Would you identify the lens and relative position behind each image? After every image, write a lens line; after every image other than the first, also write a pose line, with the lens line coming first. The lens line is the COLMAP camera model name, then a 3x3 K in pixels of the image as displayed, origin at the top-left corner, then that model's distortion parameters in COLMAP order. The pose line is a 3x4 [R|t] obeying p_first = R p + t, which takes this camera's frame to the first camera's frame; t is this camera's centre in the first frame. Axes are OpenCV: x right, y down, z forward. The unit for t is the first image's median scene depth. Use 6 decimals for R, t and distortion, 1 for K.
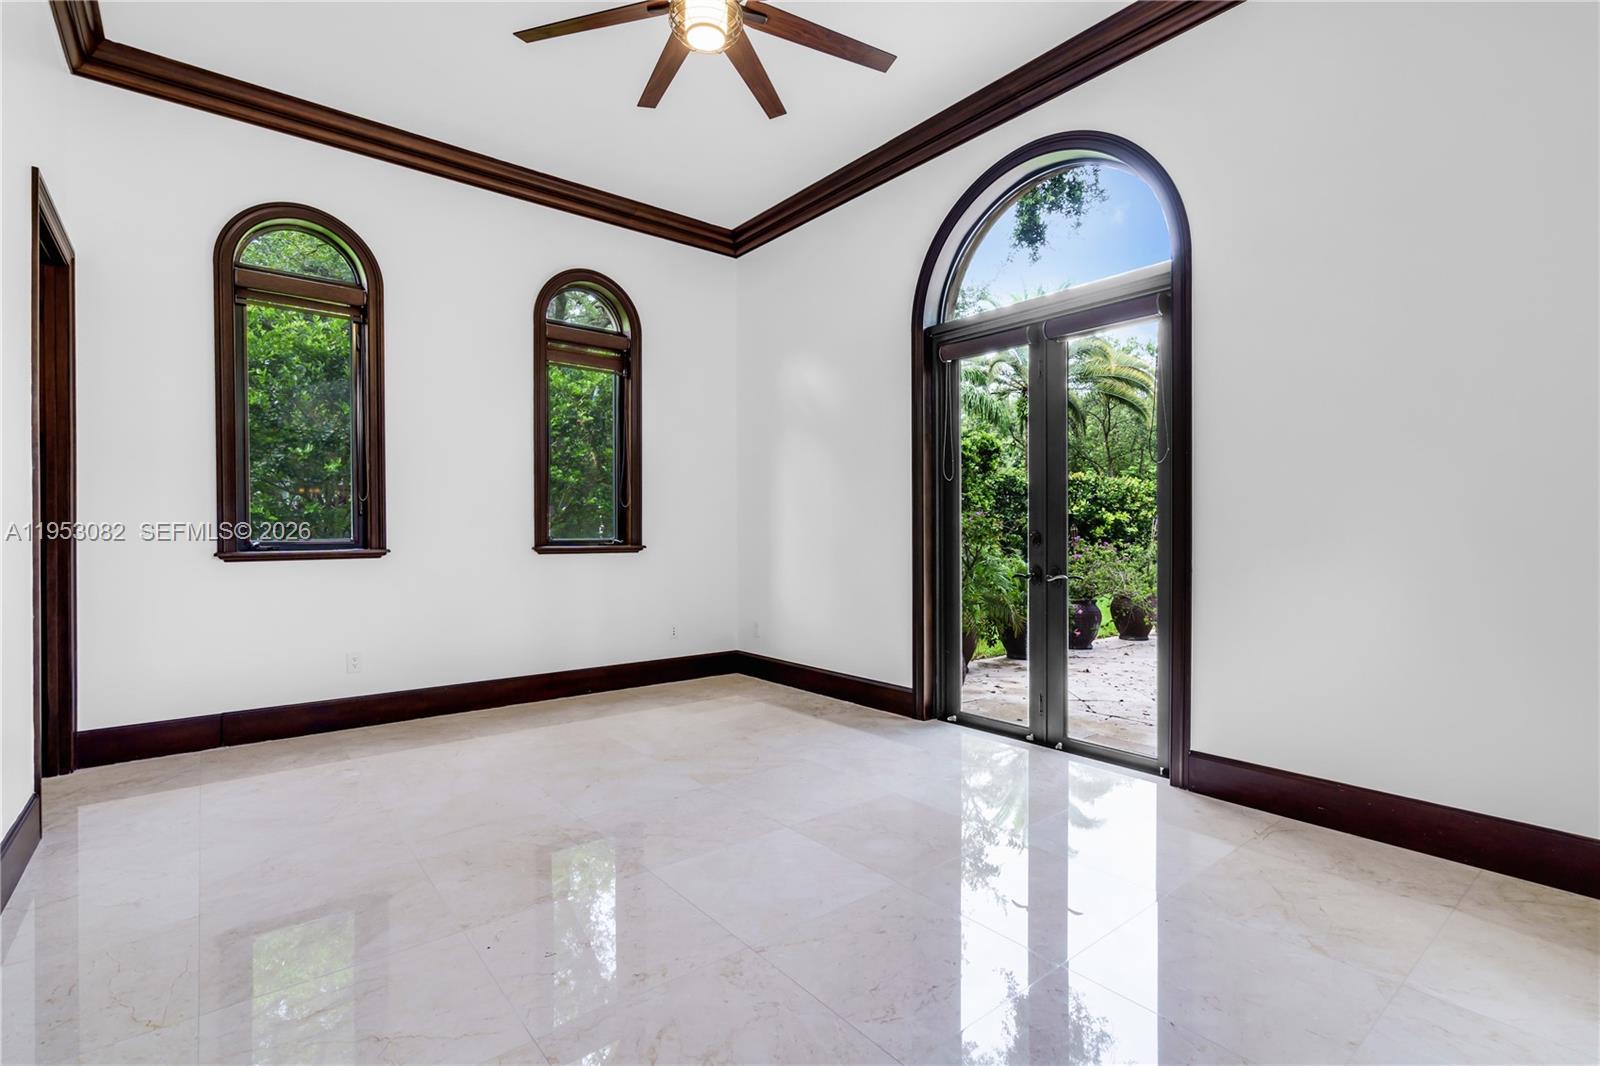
lens RADIAL K [[741.2, 0, 814.8], [0, 741.2, 530.7], [0, 0, 1]] dist [-0.000260, -0.000615]
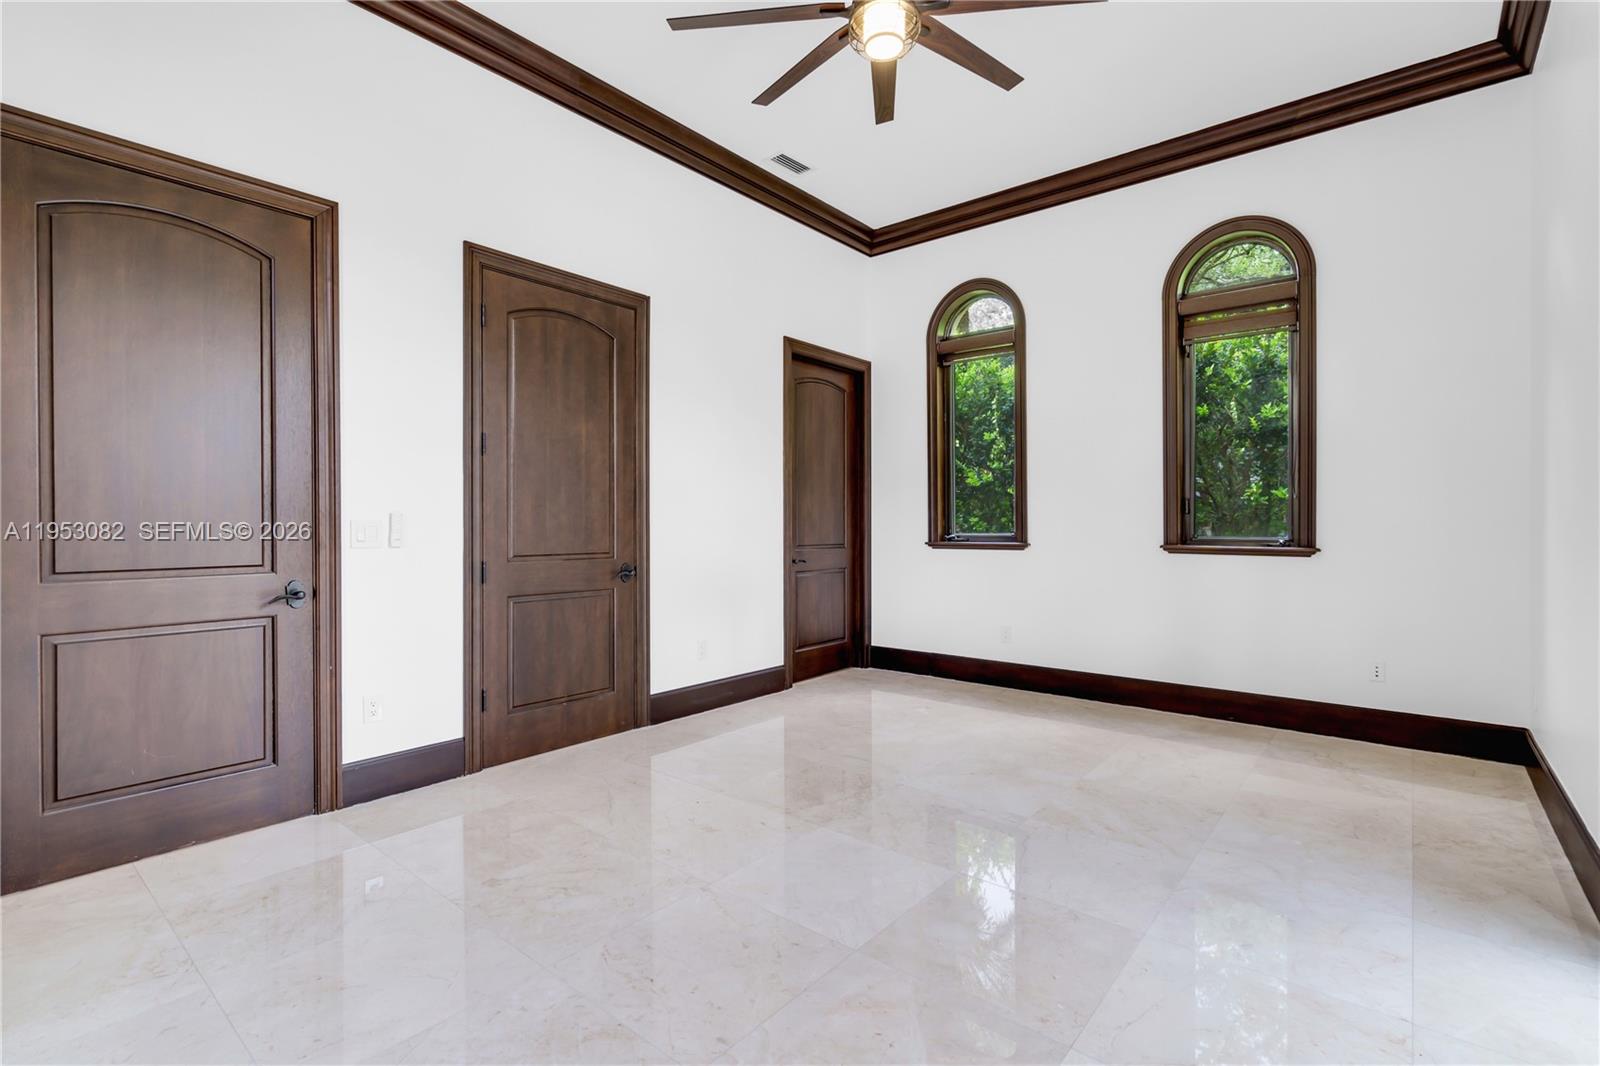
lens RADIAL K [[741.2, 0, 811.3], [0, 741.2, 524.4], [0, 0, 1]] dist [-0.000260, -0.000615]
pose [[0.183257, -0.000916, -0.983065, 0.488959], [-0.004206, 0.999990, -0.001716, -0.000917], [0.983056, 0.004450, 0.183251, 0.422021]]
